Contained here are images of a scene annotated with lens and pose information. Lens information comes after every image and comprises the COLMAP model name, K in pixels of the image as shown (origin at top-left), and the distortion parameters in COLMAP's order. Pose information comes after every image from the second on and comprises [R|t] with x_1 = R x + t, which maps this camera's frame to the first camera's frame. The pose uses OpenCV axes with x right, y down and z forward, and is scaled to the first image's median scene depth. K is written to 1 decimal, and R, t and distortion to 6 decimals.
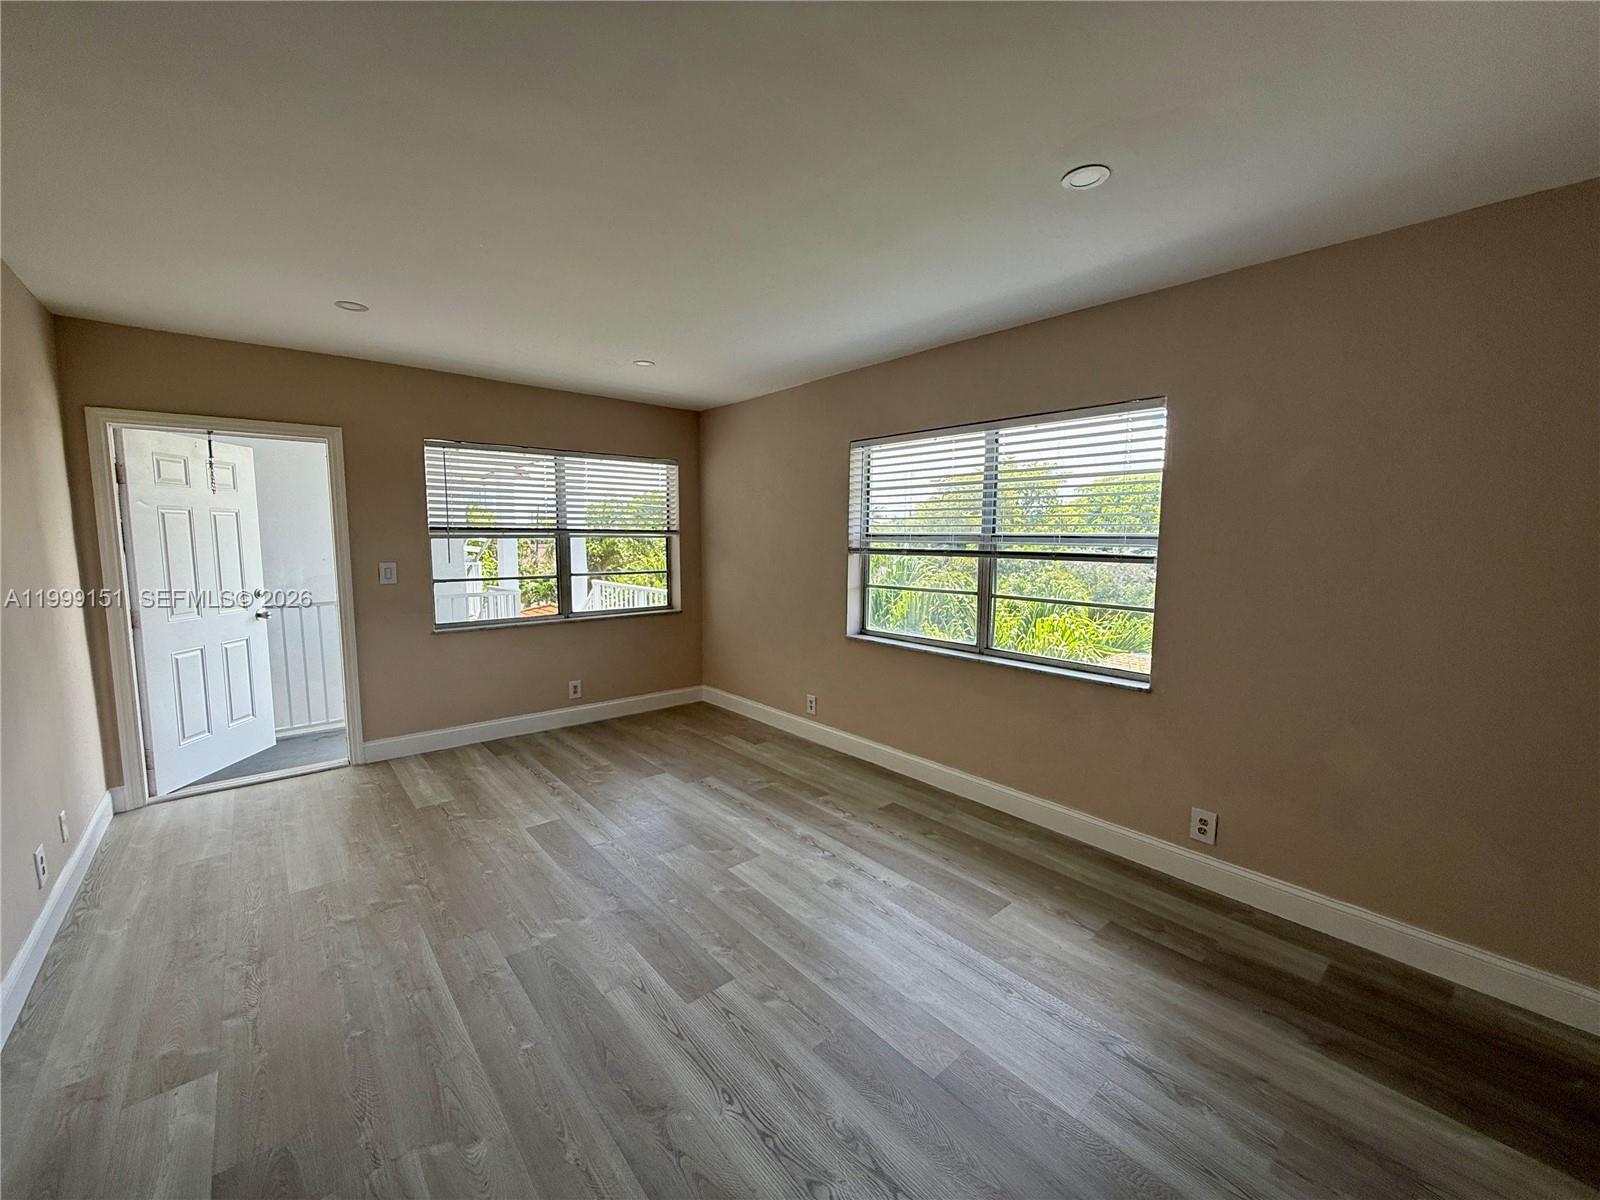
lens RADIAL K [[639.4, 0, 793.0], [0, 639.4, 601.9], [0, 0, 1]] dist [0.000469, 0.000066]
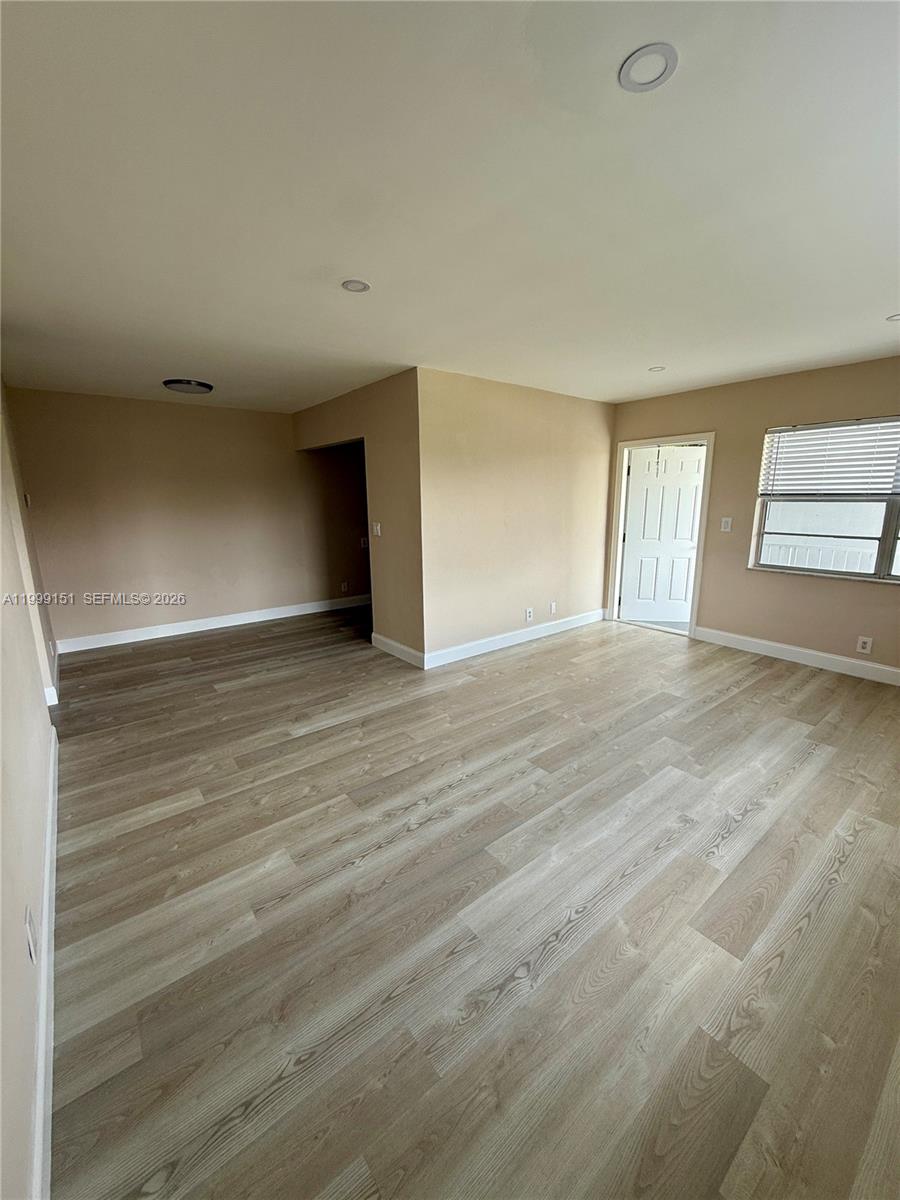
lens RADIAL K [[479.5, 0, 451.7], [0, 479.5, 598.9], [0, 0, 1]] dist [0.000469, 0.000066]
pose [[-0.031491, 0.209970, -0.977201, 0.579152], [-0.099929, 0.972125, 0.212100, -0.051981], [0.994496, 0.104330, -0.009631, 0.394068]]
